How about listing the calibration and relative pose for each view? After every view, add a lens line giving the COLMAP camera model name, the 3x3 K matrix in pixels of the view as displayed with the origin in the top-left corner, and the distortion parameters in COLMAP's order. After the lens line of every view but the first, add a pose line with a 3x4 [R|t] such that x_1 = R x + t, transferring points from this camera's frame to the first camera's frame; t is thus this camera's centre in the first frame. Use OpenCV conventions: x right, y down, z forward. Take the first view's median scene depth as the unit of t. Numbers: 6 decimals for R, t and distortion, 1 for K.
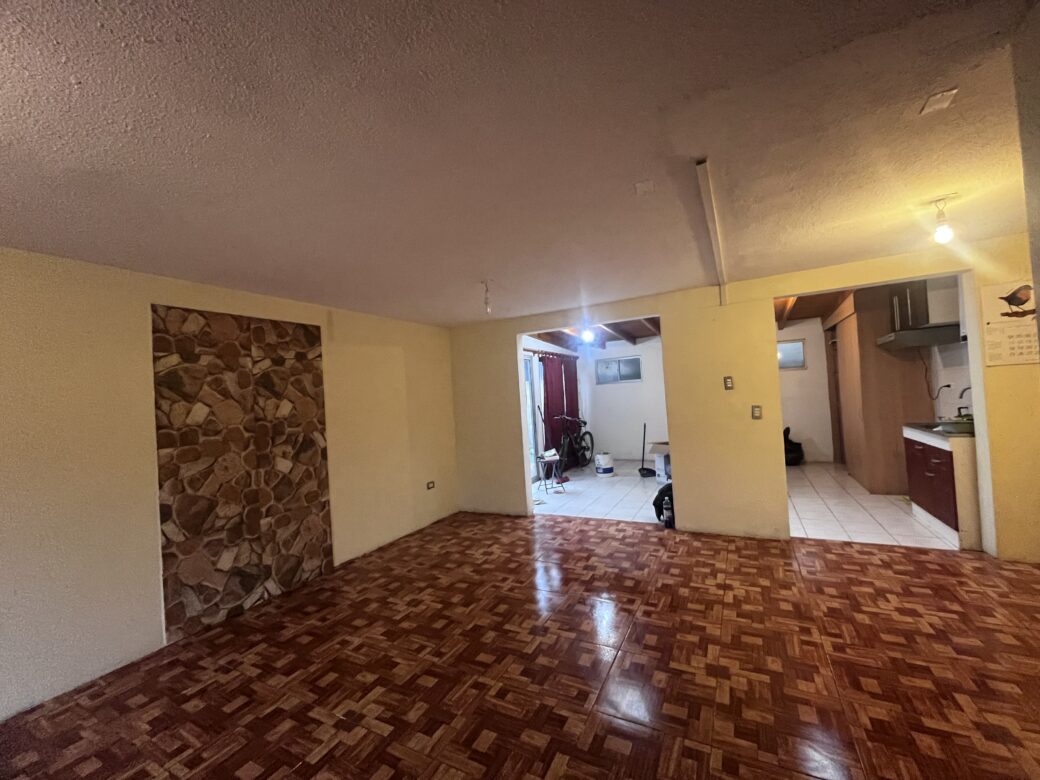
lens RADIAL K [[415.8, 0, 520.0], [0, 415.8, 390.0], [0, 0, 1]] dist [0.000403, 0.000035]
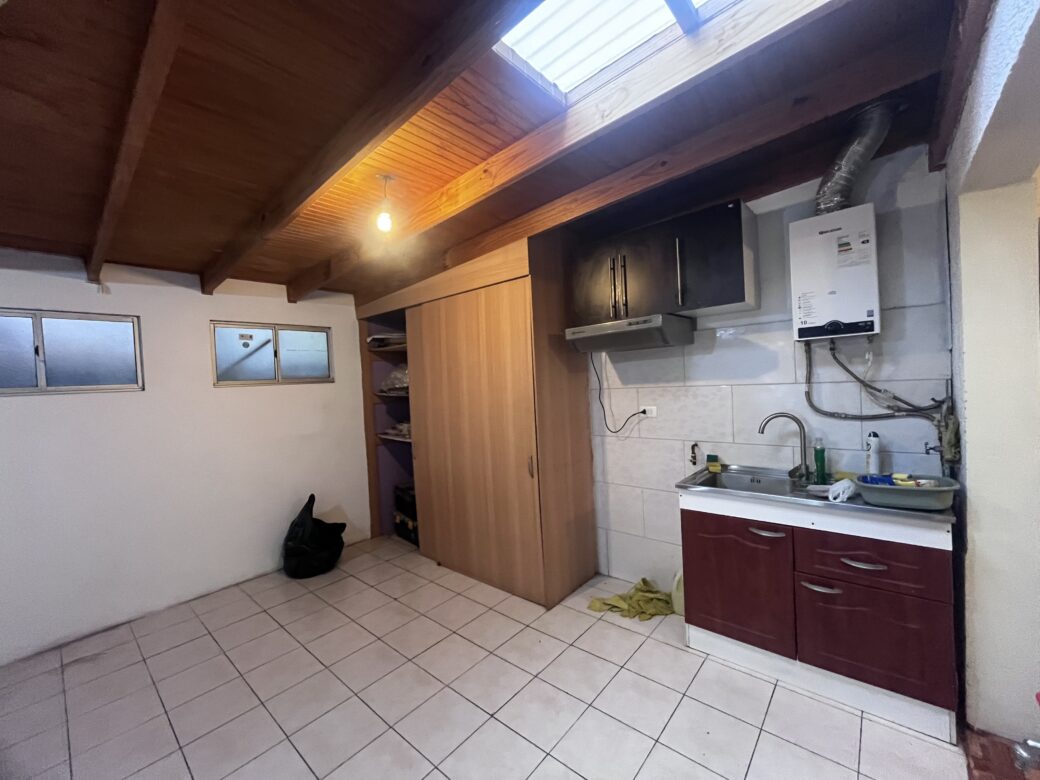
lens RADIAL K [[419.9, 0, 520.0], [0, 419.9, 390.0], [0, 0, 1]] dist [0.000165, -0.000002]
pose [[0.228457, 0.035598, 0.972903, 0.207399], [0.017421, 0.999022, -0.040644, -0.013189], [-0.973398, 0.026234, 0.227614, 0.653061]]
